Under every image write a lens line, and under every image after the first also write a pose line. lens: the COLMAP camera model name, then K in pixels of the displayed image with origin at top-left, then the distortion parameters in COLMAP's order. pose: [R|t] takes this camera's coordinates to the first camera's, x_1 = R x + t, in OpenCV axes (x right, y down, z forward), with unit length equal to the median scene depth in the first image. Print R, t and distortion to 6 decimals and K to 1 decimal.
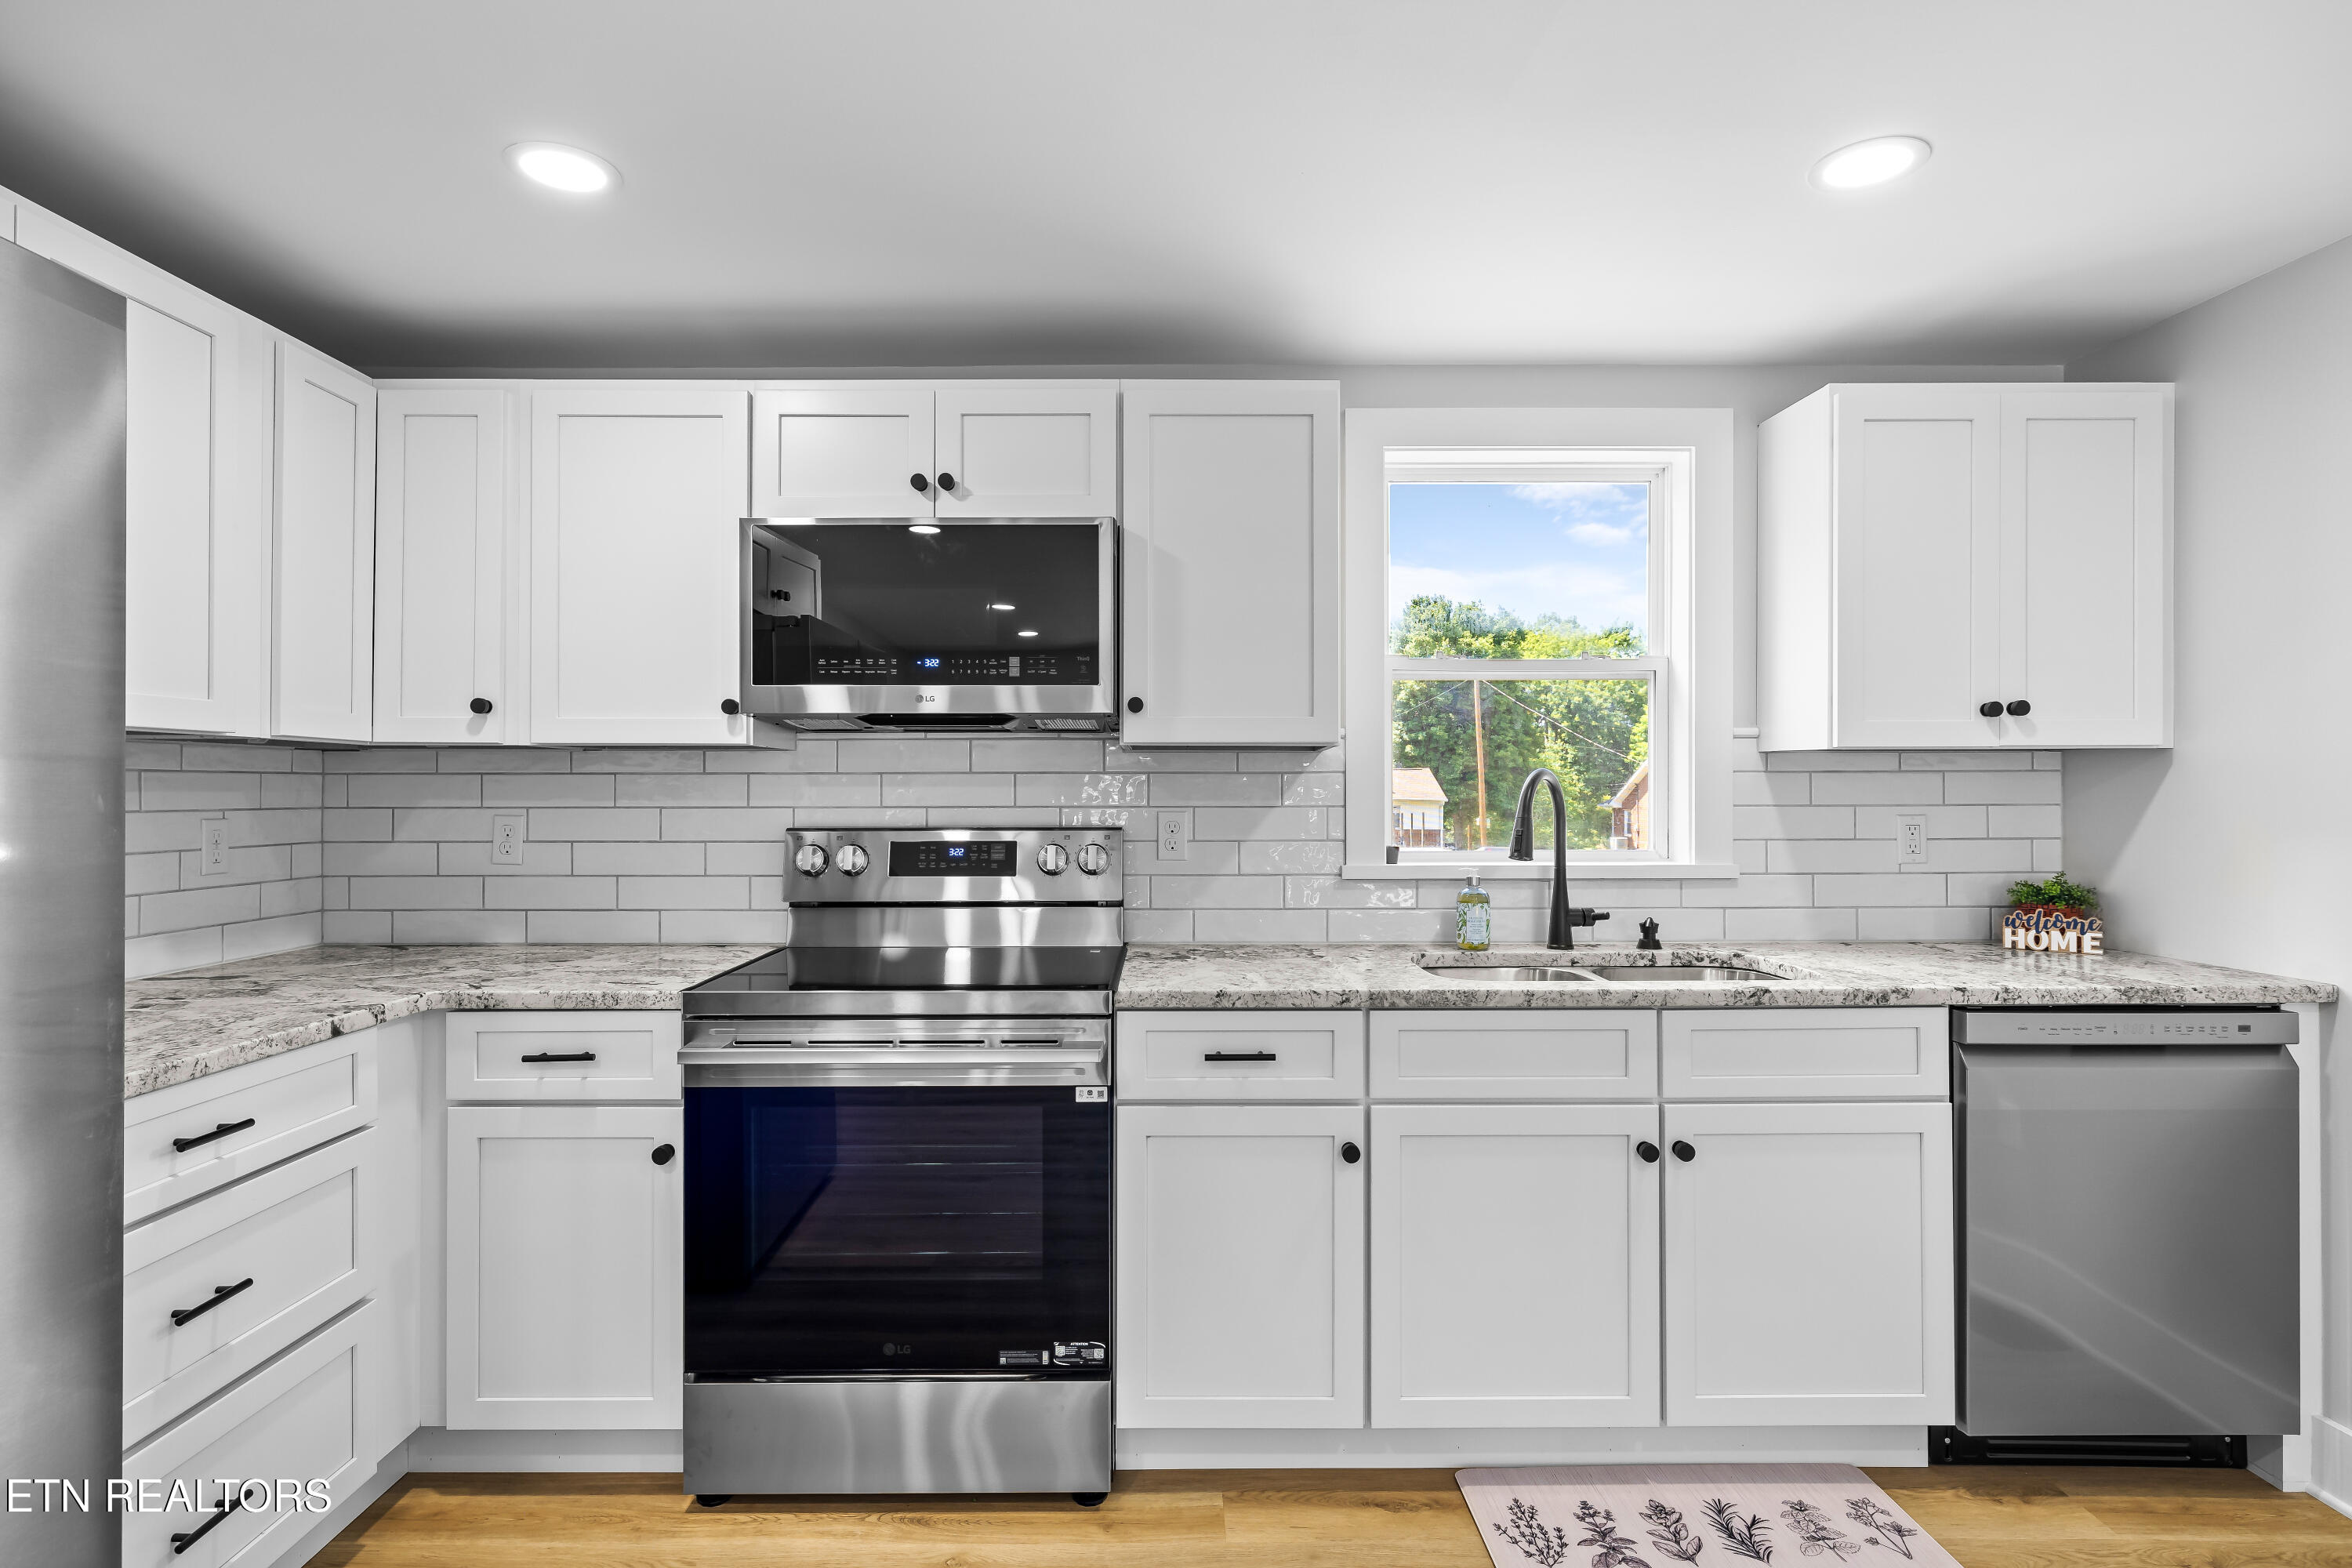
lens RADIAL K [[1226.8, 0, 1158.0], [0, 1226.8, 779.6], [0, 0, 1]] dist [-0.000412, -0.002031]
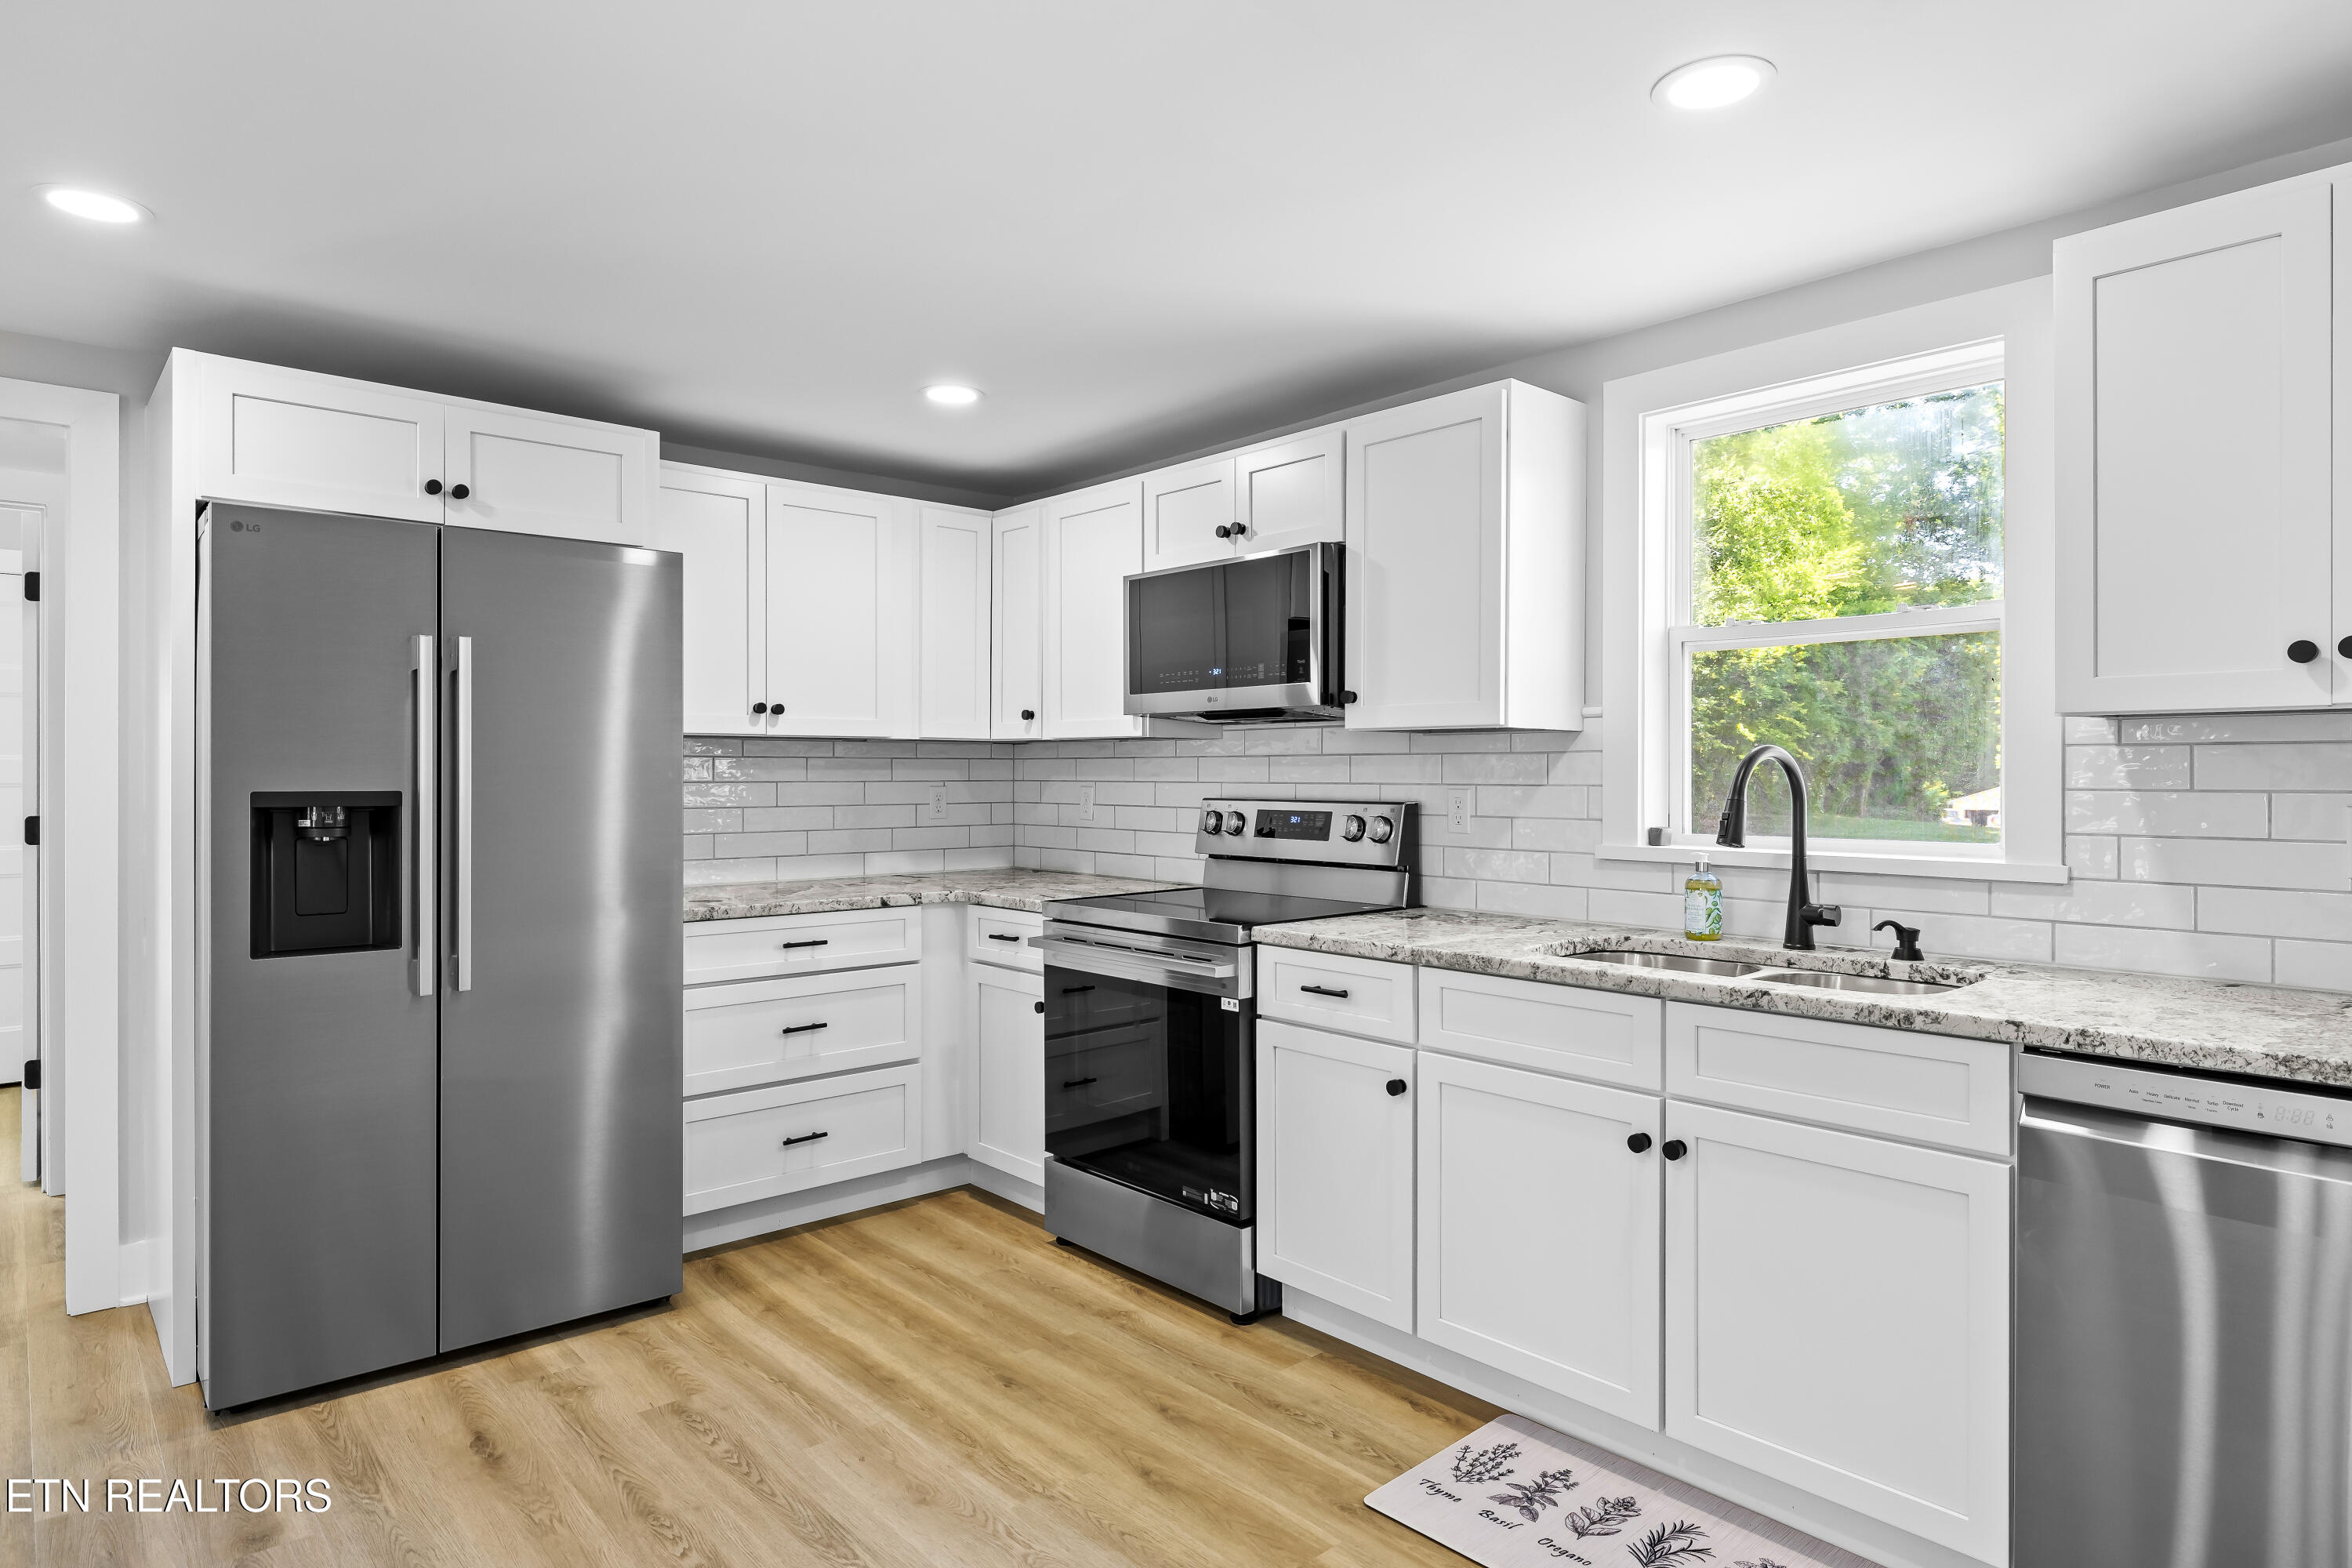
lens RADIAL K [[1336.5, 0, 1149.3], [0, 1336.5, 779.9], [0, 0, 1]] dist [0.005758, -0.001000]
pose [[0.649115, 0.005960, -0.760667, 0.854812], [0.006345, 0.999892, 0.013249, 0.000534], [0.760664, -0.013426, 0.649007, 0.021502]]
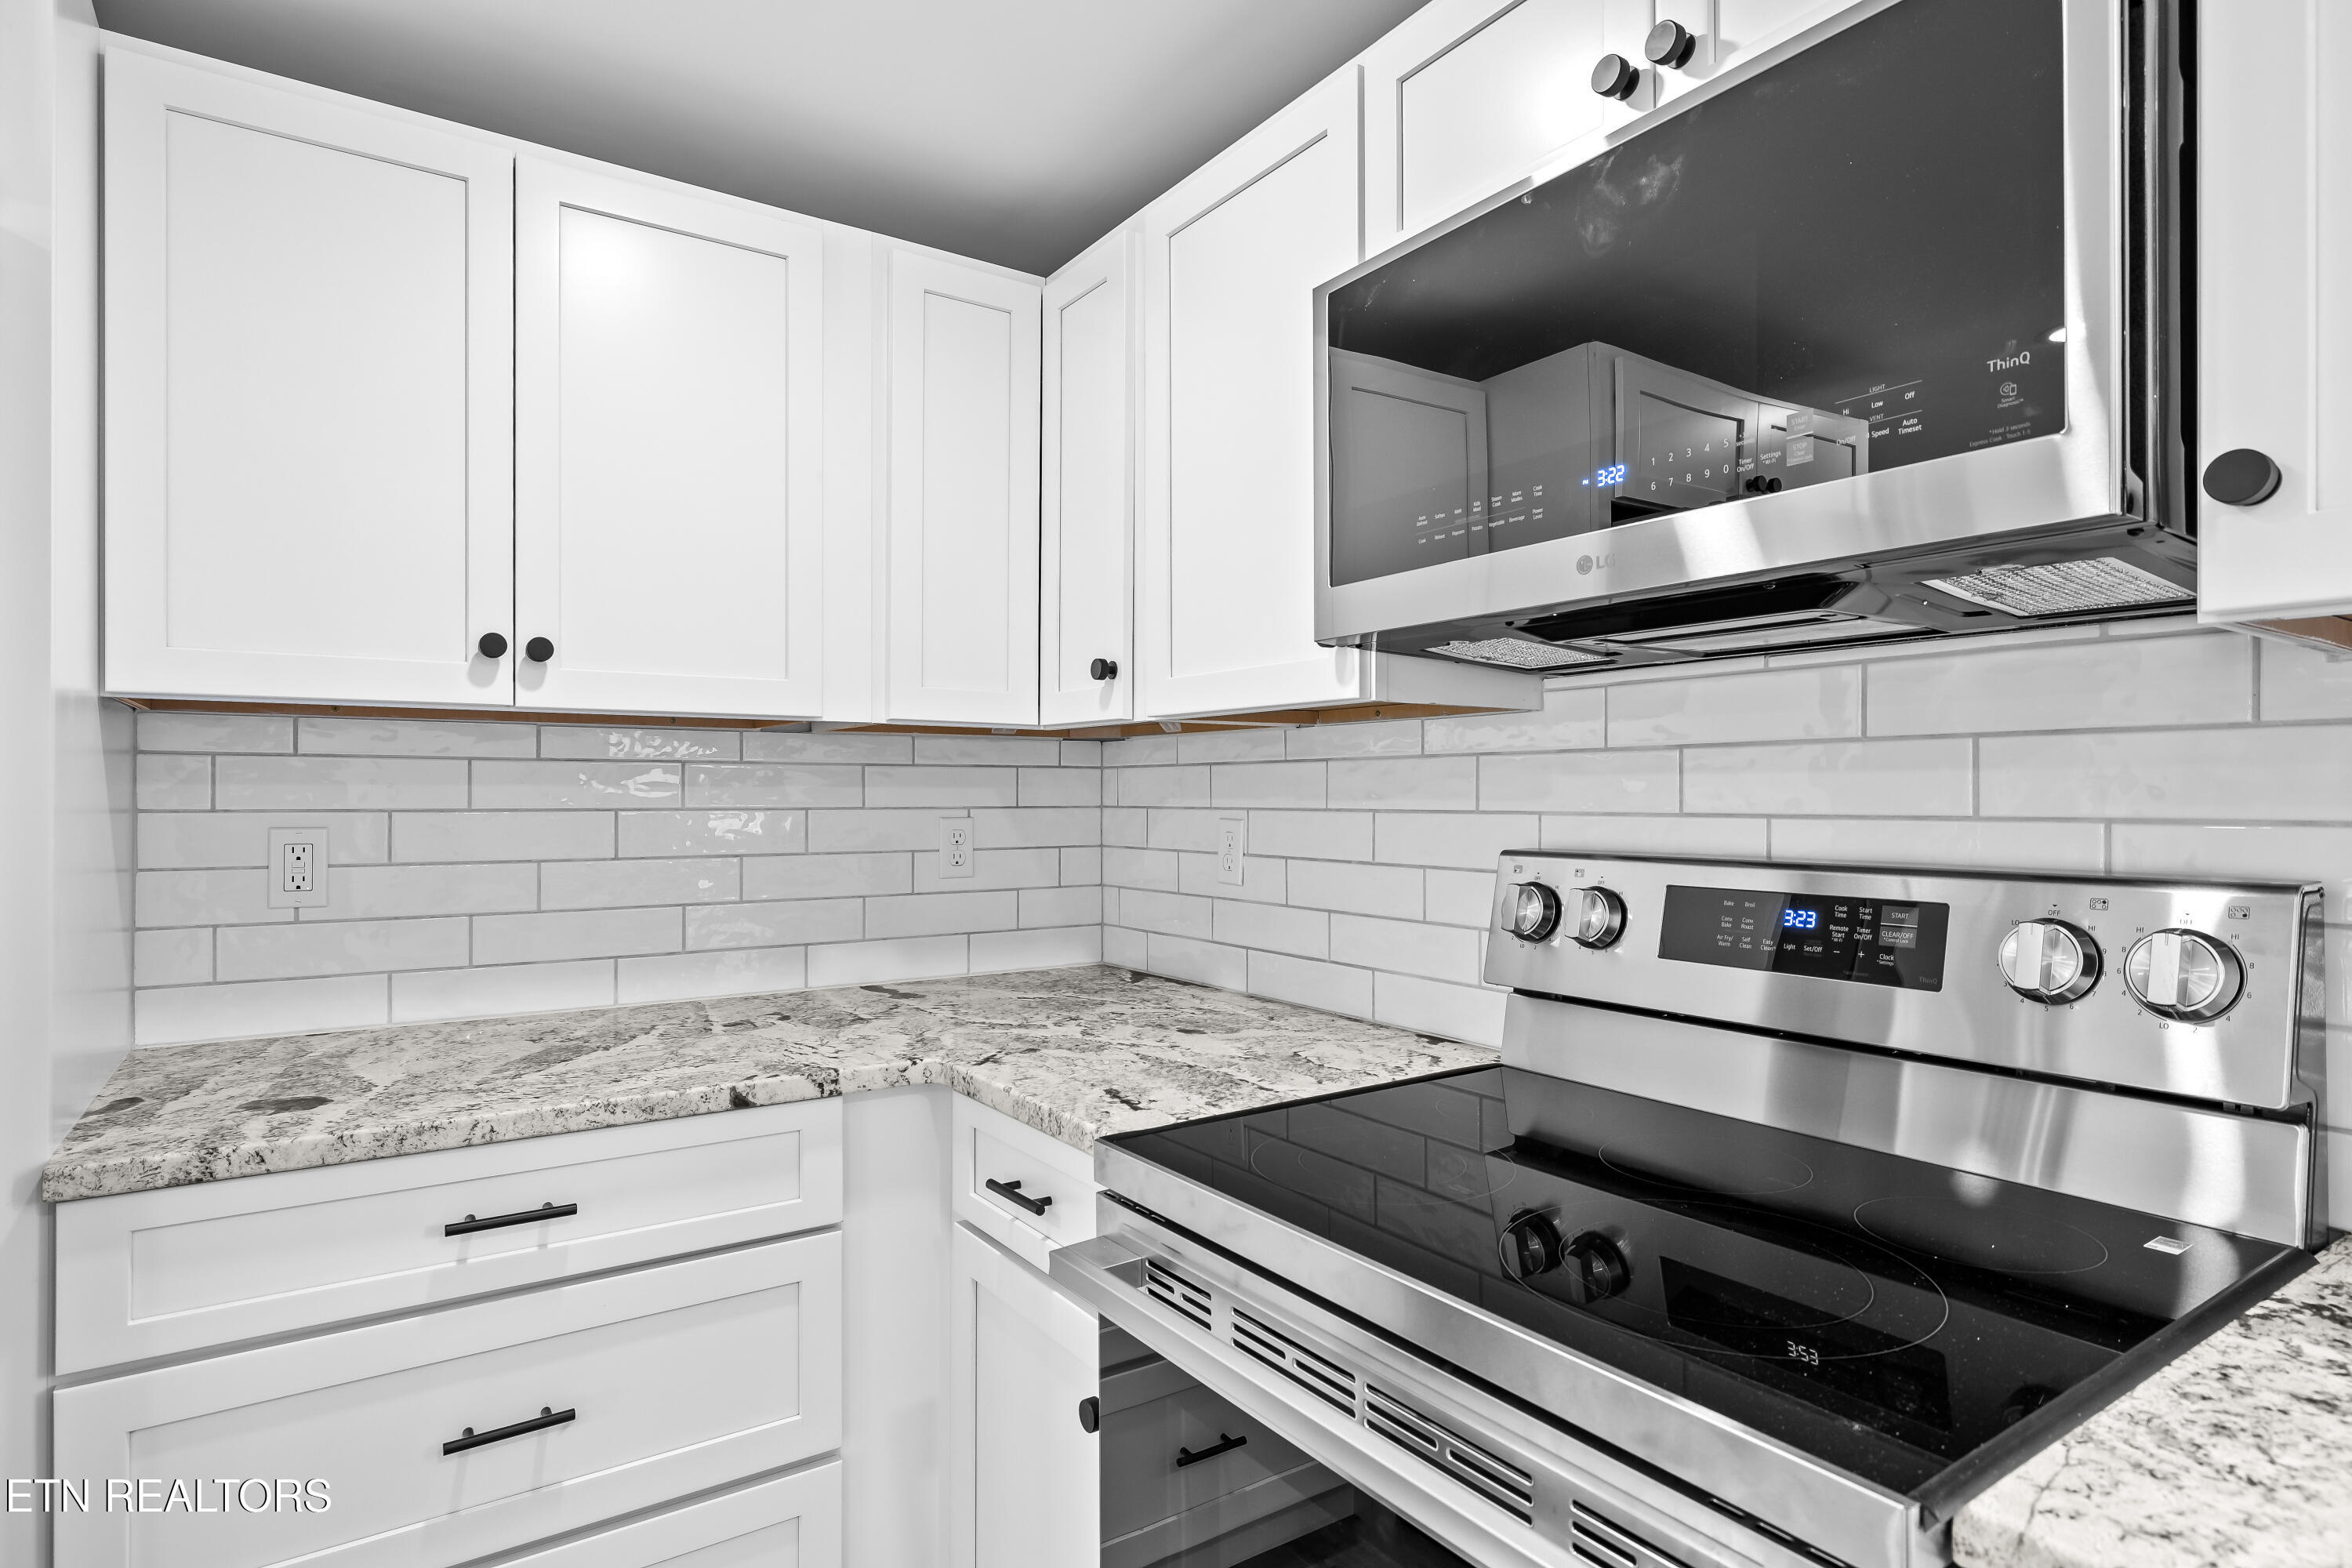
lens RADIAL K [[1226.8, 0, 1174.3], [0, 1226.8, 794.6], [0, 0, 1]] dist [-0.000412, -0.002031]
pose [[0.562187, 0.000277, -0.827010, 0.082393], [0.006957, 0.999963, 0.005064, 0.012022], [0.826981, -0.008601, 0.562164, 0.638479]]
